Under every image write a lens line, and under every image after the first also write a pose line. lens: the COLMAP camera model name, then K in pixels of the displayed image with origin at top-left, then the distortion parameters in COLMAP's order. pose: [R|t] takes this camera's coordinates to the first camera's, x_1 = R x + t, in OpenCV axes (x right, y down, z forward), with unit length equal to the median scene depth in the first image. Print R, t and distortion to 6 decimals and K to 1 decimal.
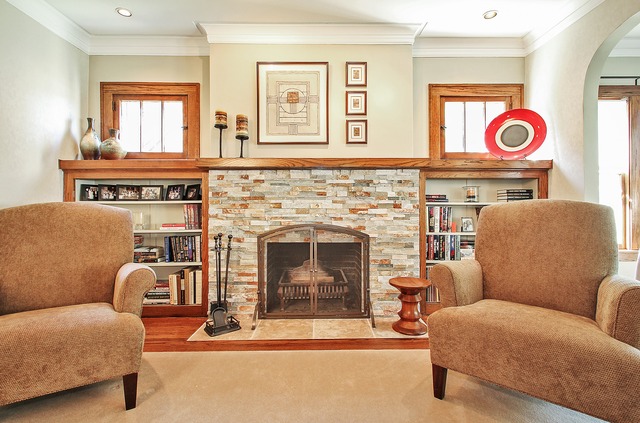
lens RADIAL K [[312.6, 0, 326.0], [0, 312.6, 198.5], [0, 0, 1]] dist [0.009304, -0.000867]
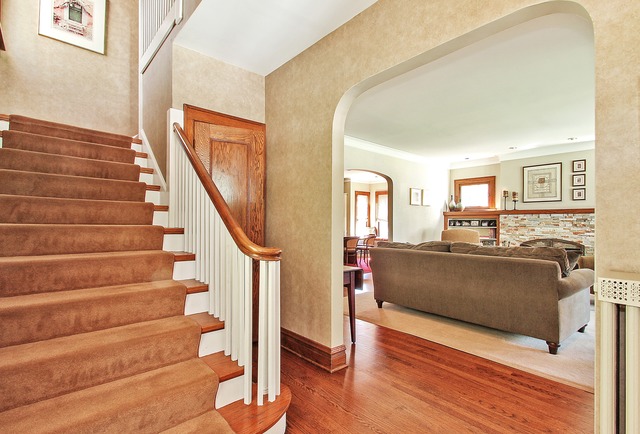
lens RADIAL K [[308.7, 0, 319.7], [0, 308.7, 220.7], [0, 0, 1]] dist [-0.001502, -0.000981]
pose [[0.641539, 0.003384, -0.767083, 0.565522], [-0.000655, 0.999992, 0.003863, -0.051238], [0.767090, -0.001976, 0.641536, -1.609037]]
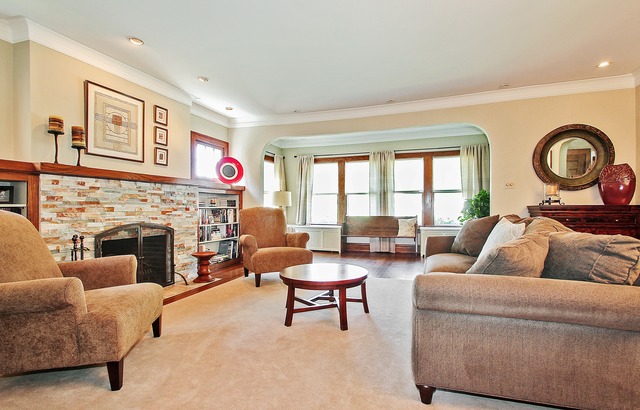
lens RADIAL K [[301.6, 0, 321.6], [0, 301.6, 209.2], [0, 0, 1]] dist [0.003538, 0.000259]
pose [[0.360044, -0.005256, 0.932921, -0.936945], [-0.013982, 0.999841, 0.011029, -0.001838], [-0.932831, -0.017015, 0.359913, -0.171507]]
